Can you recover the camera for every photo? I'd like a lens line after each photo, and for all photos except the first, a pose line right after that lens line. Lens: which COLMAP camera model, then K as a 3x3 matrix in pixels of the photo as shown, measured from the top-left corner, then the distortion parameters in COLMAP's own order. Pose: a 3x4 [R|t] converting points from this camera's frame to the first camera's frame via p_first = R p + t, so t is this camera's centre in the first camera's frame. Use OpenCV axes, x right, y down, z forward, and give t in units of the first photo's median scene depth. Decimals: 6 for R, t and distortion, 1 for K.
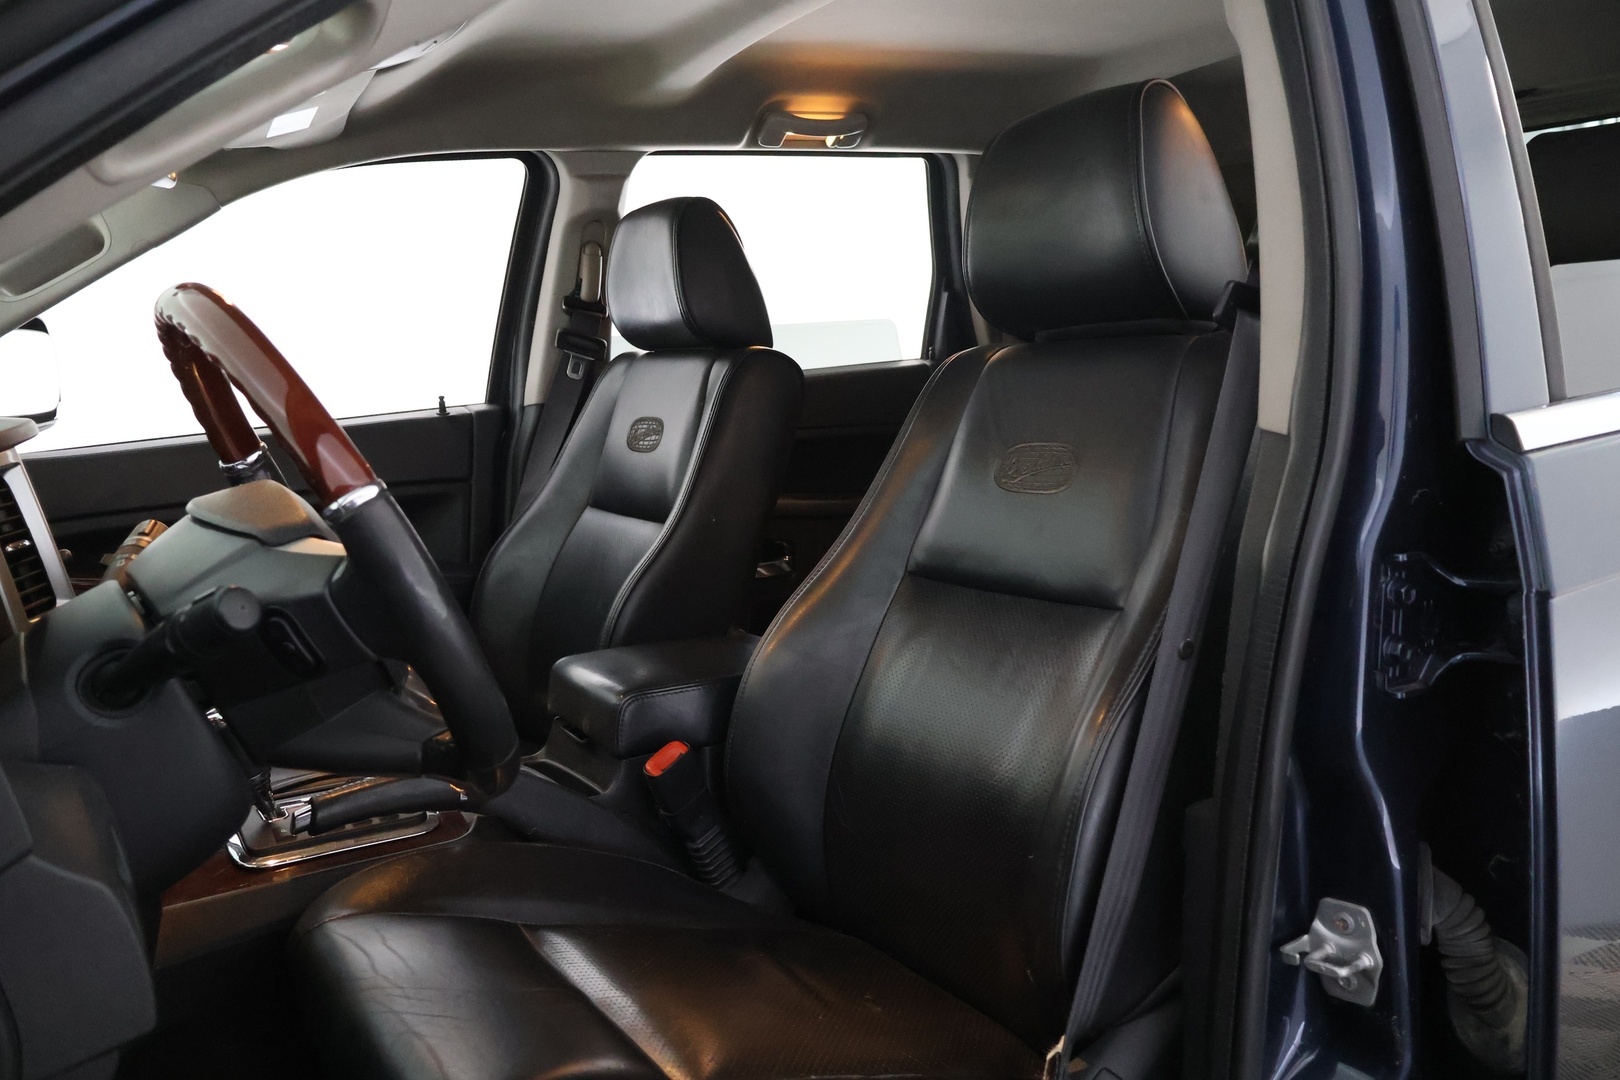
lens RADIAL K [[1368.2, 0, 808.8], [0, 1368.2, 537.3], [0, 0, 1]] dist [-0.000214, 0.005193]
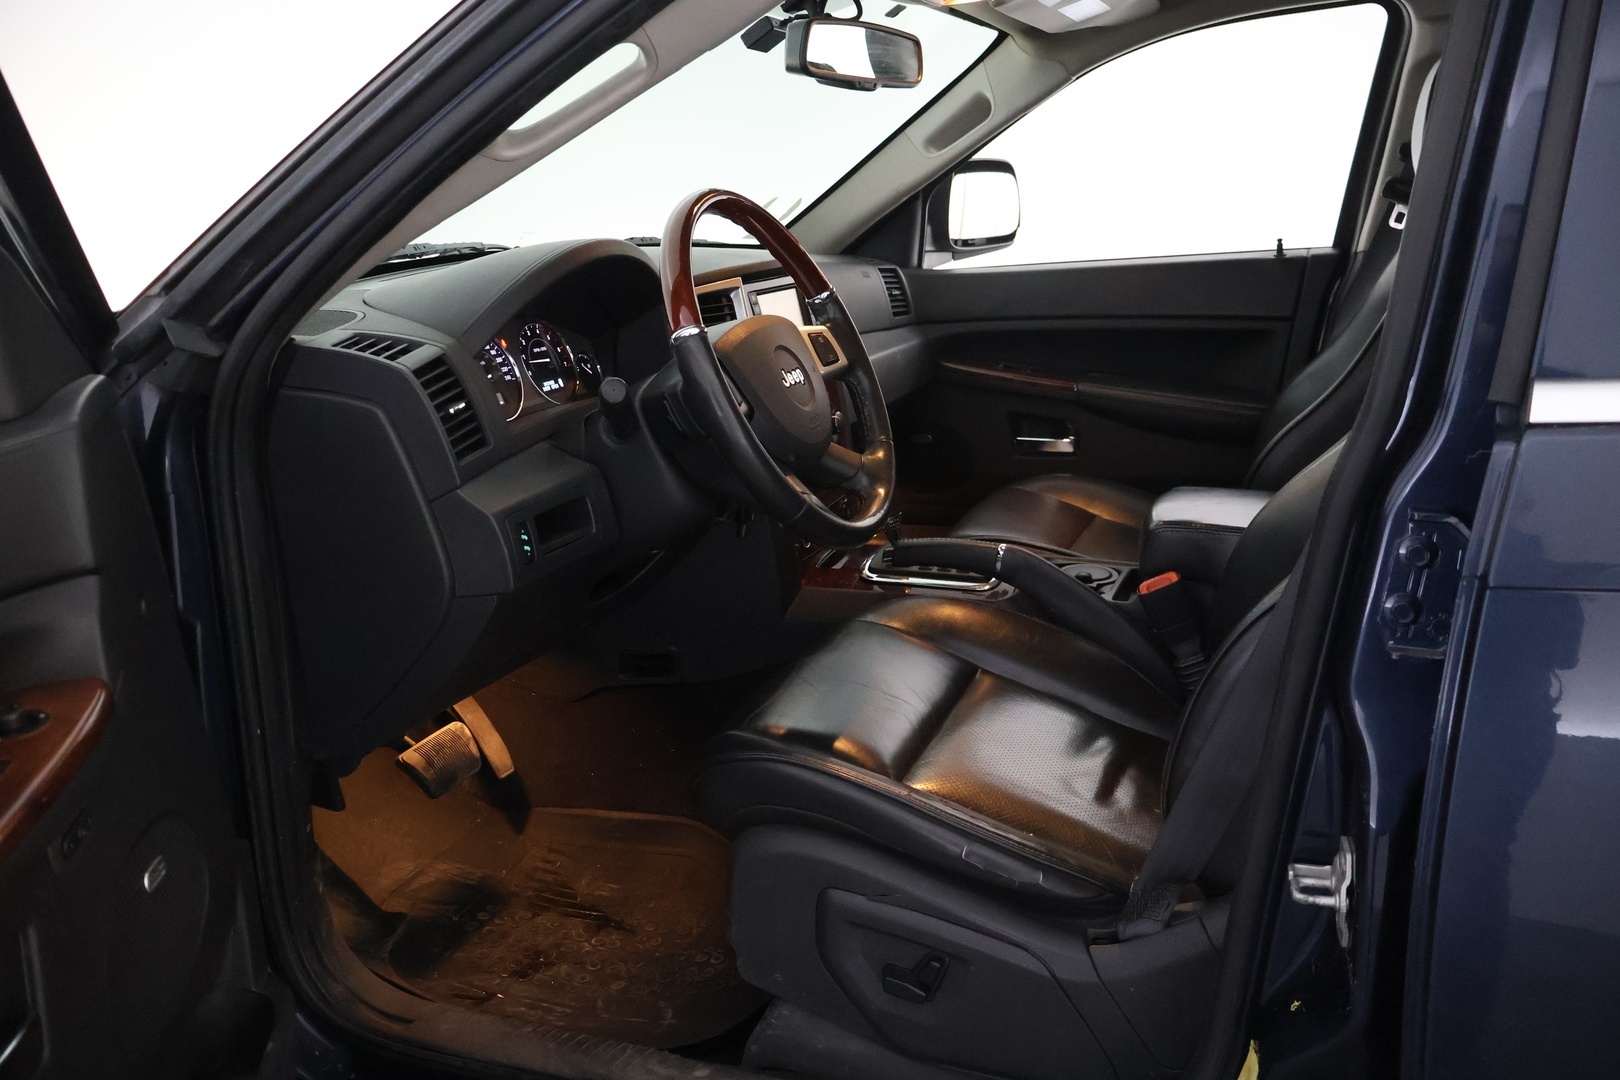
lens RADIAL K [[1368.2, 0, 804.9], [0, 1368.2, 543.3], [0, 0, 1]] dist [-0.000214, 0.005193]
pose [[0.609252, 0.224502, -0.760533, 0.377581], [-0.108591, 0.973672, 0.200428, -0.045459], [0.785506, -0.039524, 0.617591, 0.034114]]
